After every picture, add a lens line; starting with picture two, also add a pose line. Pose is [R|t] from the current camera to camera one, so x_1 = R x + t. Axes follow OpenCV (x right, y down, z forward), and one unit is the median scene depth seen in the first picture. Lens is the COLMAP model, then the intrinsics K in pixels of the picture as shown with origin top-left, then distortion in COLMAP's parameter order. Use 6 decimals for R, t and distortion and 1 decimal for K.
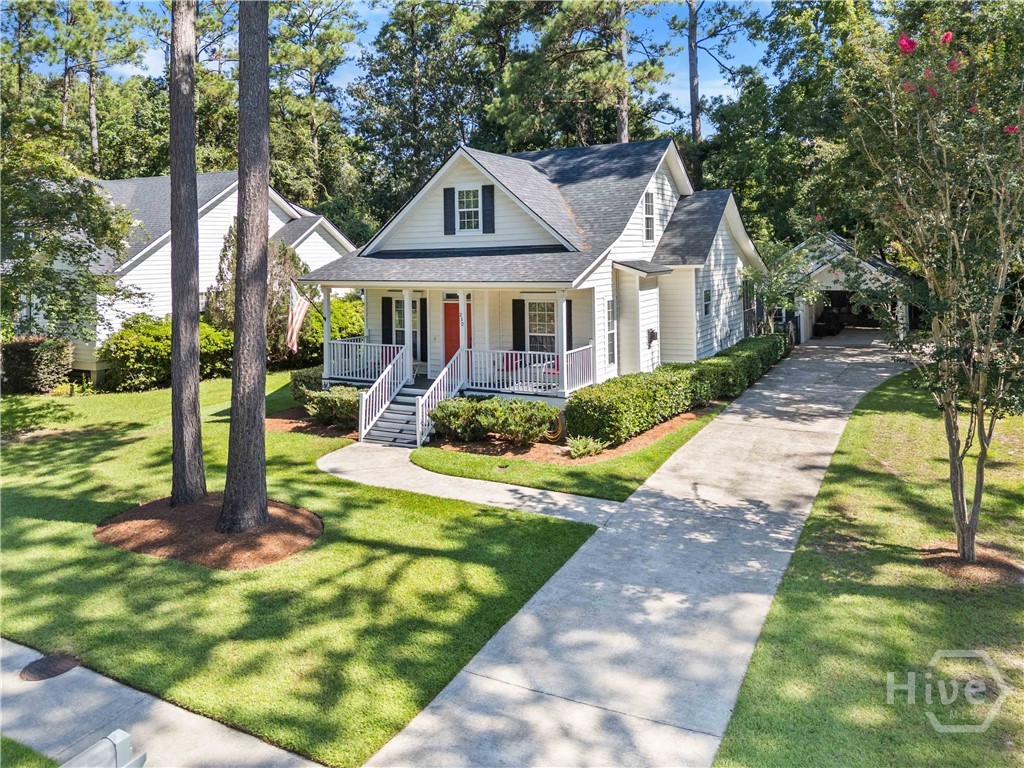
lens RADIAL K [[762.1, 0, 511.7], [0, 762.1, 326.0], [0, 0, 1]] dist [0.044781, 0.000014]
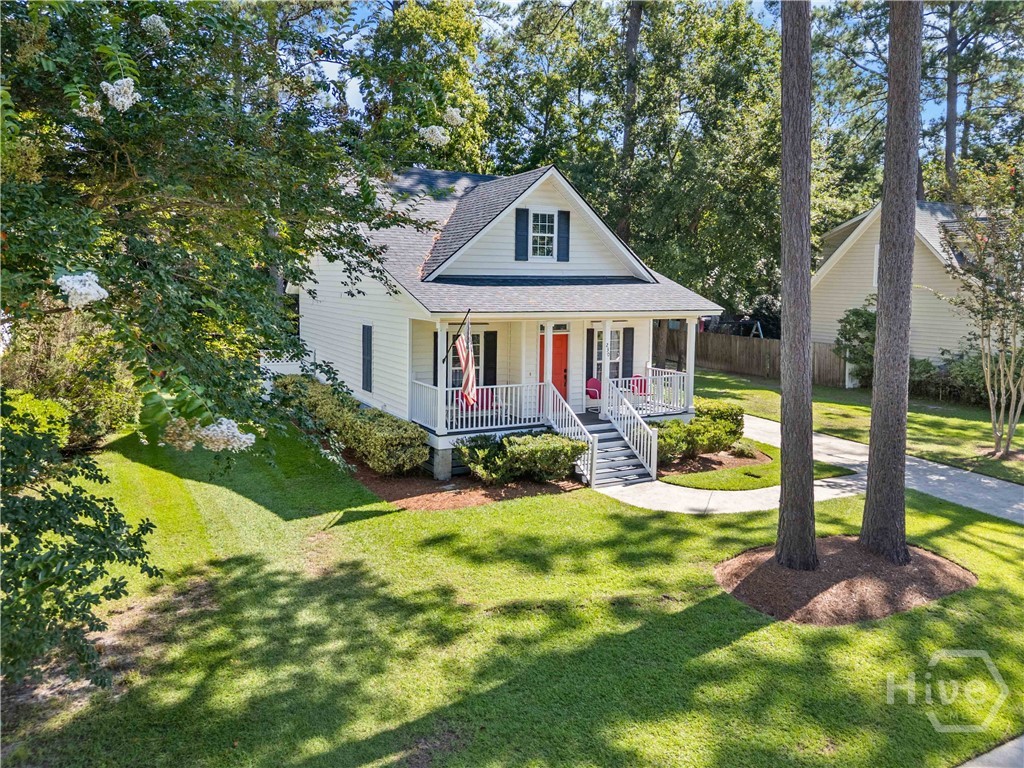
lens RADIAL K [[725.7, 0, 512.0], [0, 725.7, 384.0], [0, 0, 1]] dist [0.078446, -0.095212]
pose [[0.578140, -0.081734, 0.811833, -0.820691], [0.063520, 0.996459, 0.055087, -0.020791], [-0.813461, 0.019720, 0.581285, 0.509922]]
